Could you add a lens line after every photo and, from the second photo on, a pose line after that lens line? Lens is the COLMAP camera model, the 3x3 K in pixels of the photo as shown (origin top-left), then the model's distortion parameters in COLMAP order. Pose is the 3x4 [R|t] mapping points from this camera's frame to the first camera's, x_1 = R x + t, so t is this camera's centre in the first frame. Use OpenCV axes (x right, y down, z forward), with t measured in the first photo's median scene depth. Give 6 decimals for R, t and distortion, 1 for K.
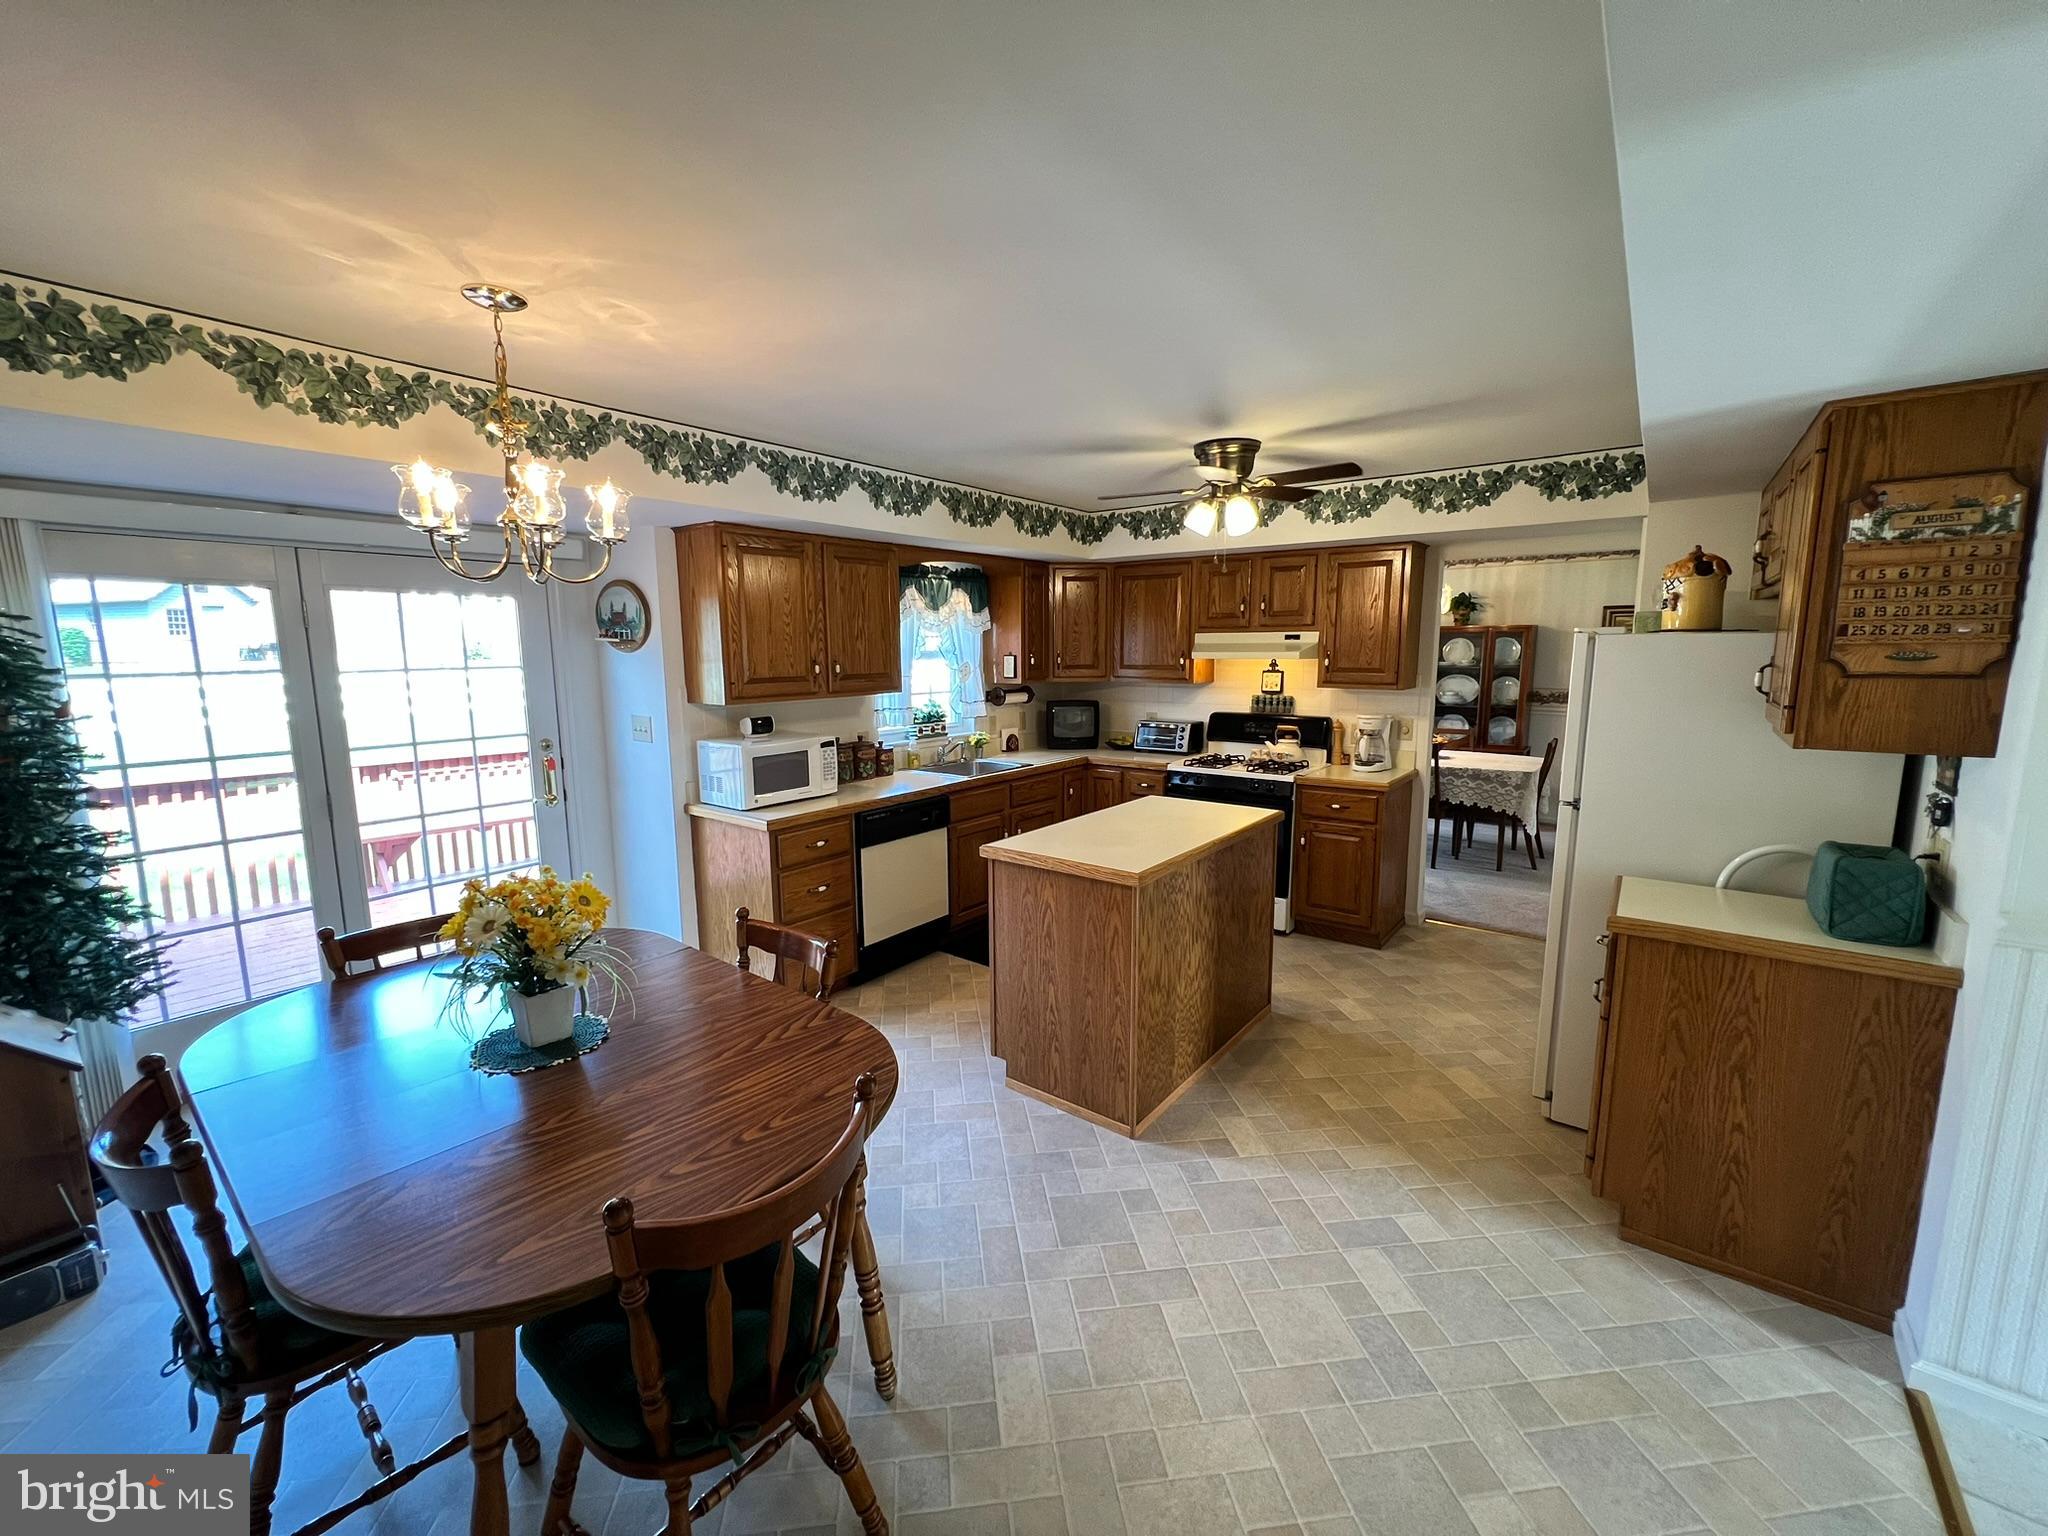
lens RADIAL K [[828.6, 0, 1024.0], [0, 828.6, 768.0], [0, 0, 1]] dist [0.002964, 0.000424]
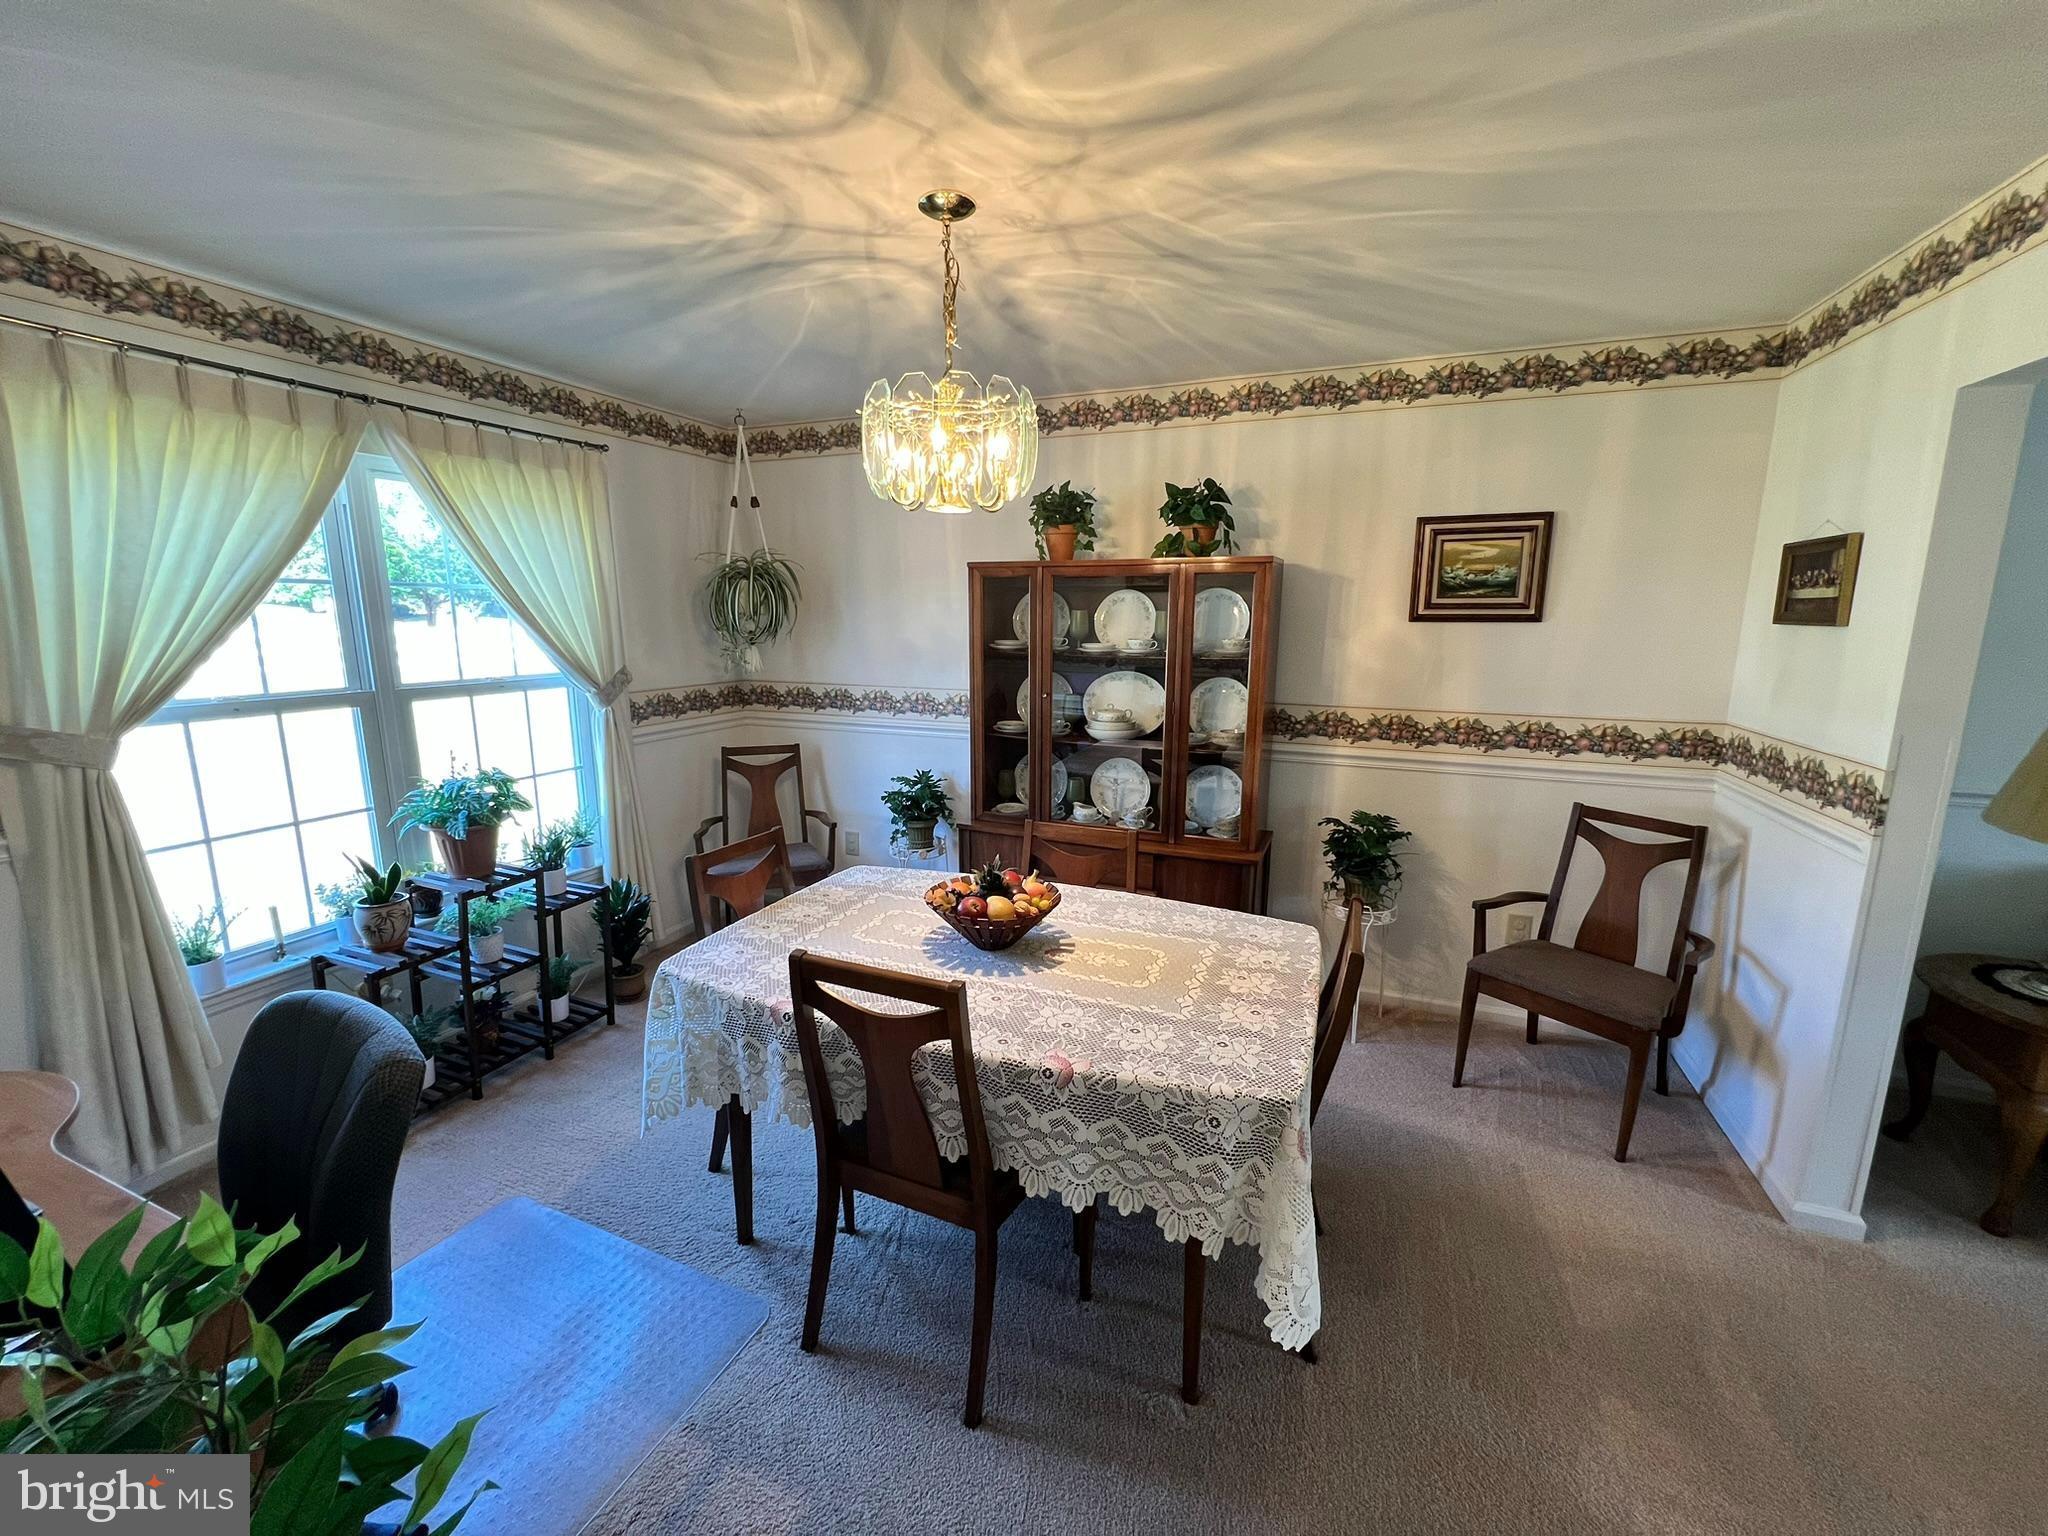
lens RADIAL K [[828.6, 0, 1024.0], [0, 828.6, 768.0], [0, 0, 1]] dist [0.002964, 0.000424]
pose [[0.964340, -0.038716, 0.261821, 0.549958], [0.028567, 0.998690, 0.042459, -0.128298], [-0.263122, -0.033465, 0.964182, 0.910832]]
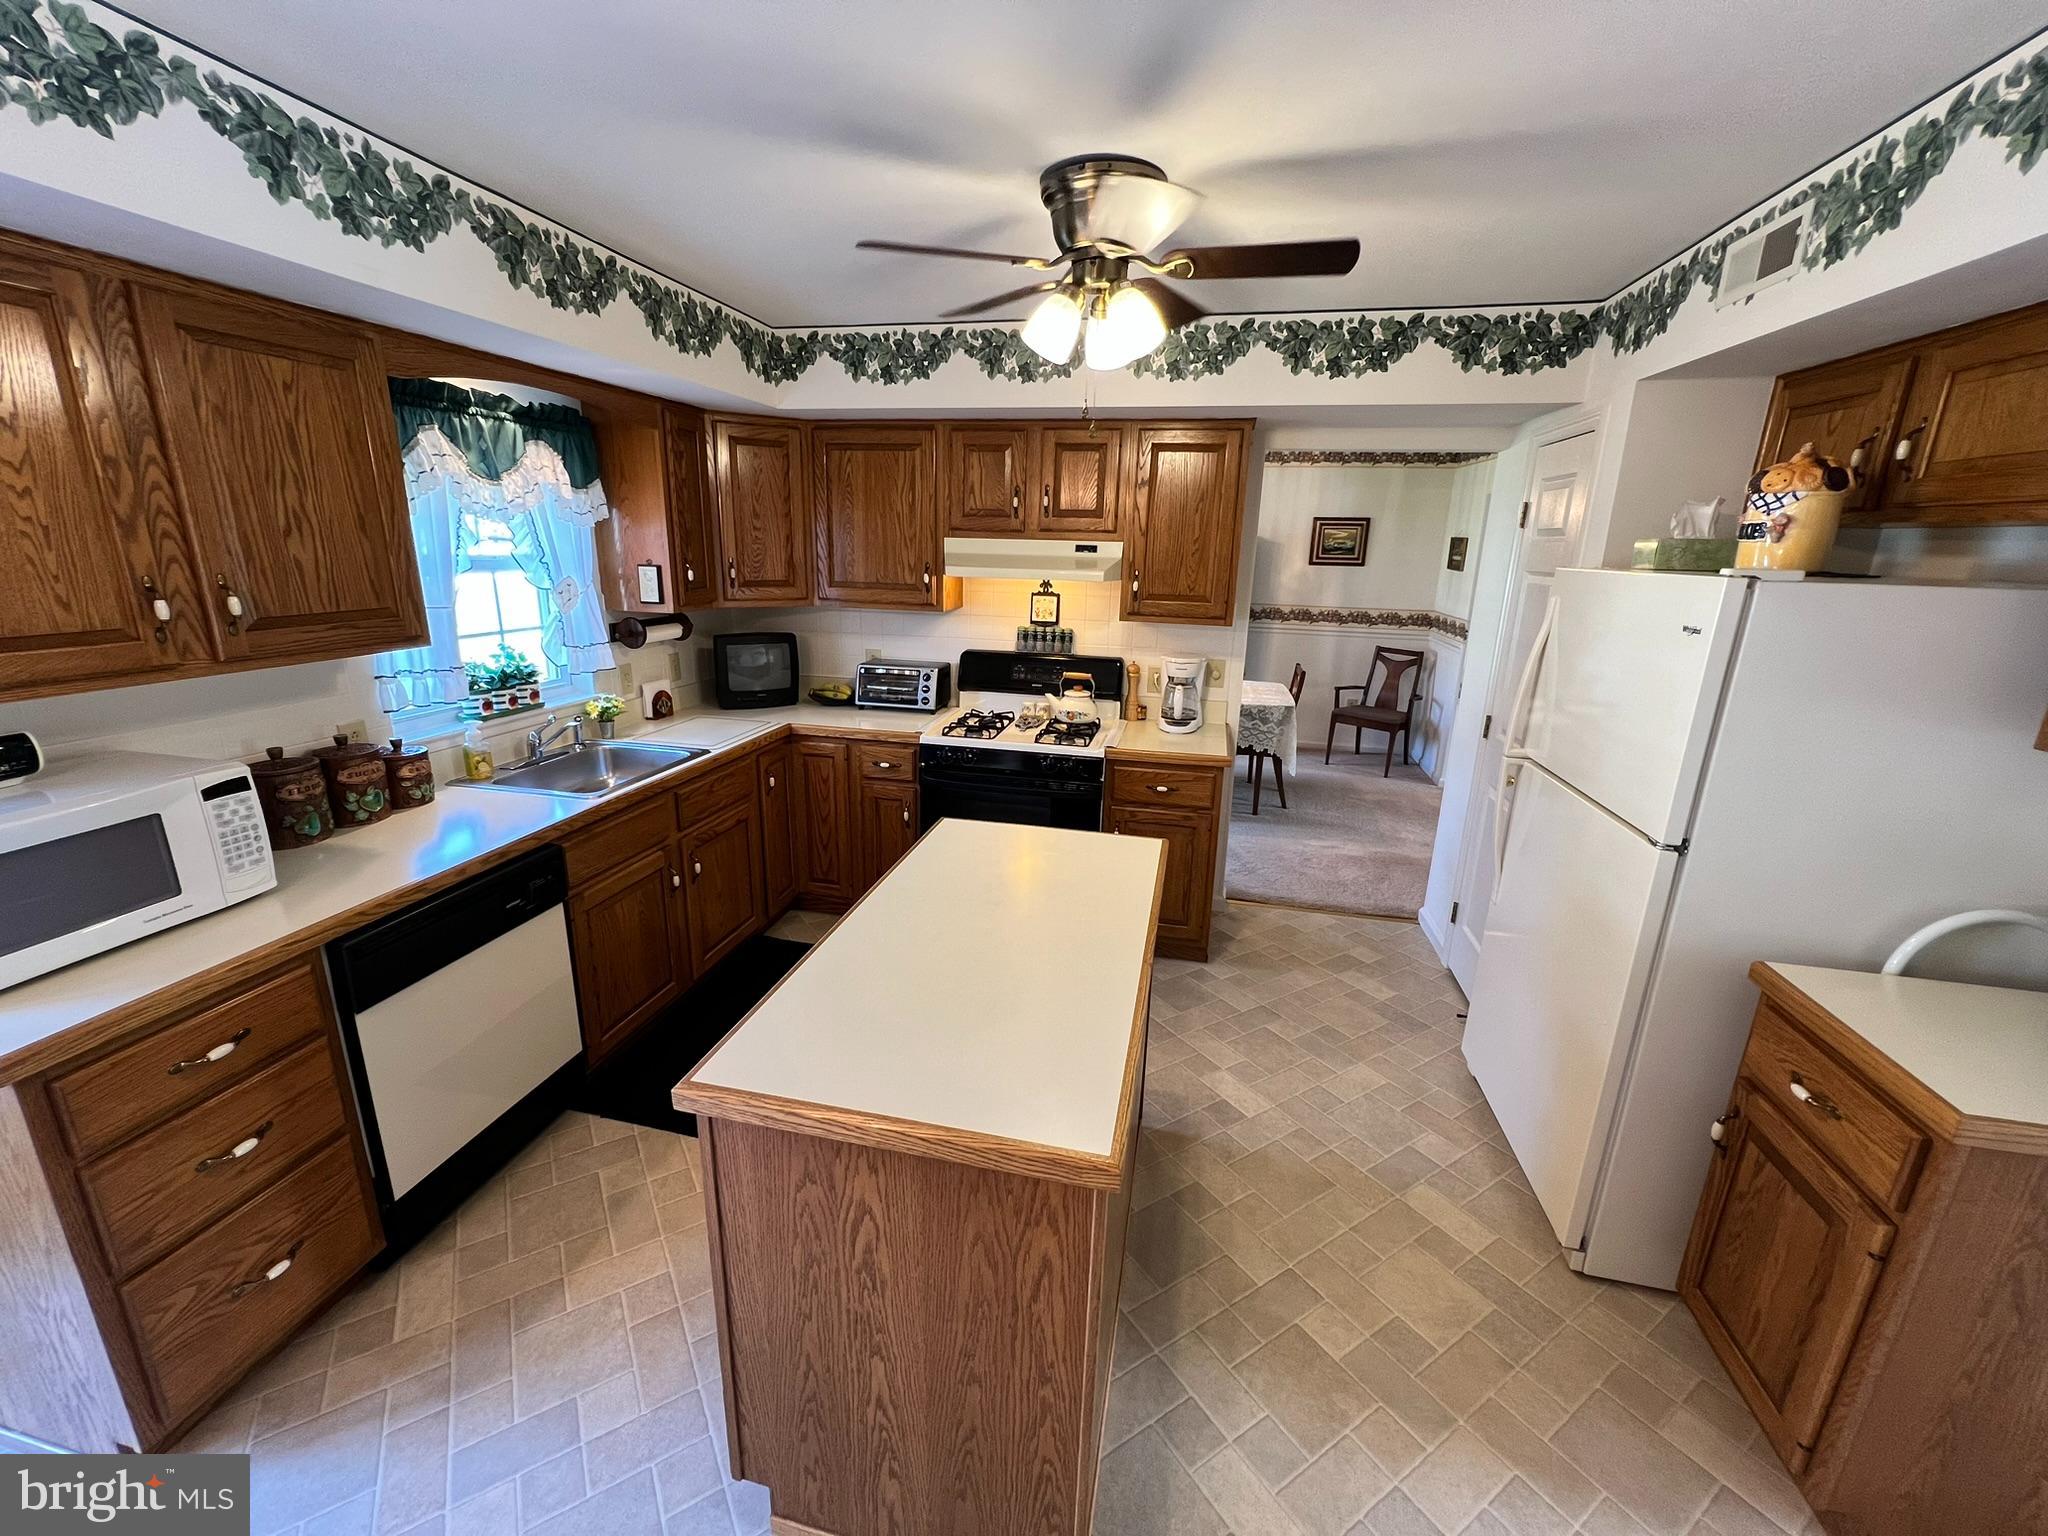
lens RADIAL K [[828.6, 0, 1024.0], [0, 828.6, 768.0], [0, 0, 1]] dist [0.002964, 0.000424]
pose [[0.908396, -0.083789, 0.409630, -0.030605], [0.031814, 0.990726, 0.132101, -0.065712], [-0.416900, -0.106968, 0.902636, 0.353647]]
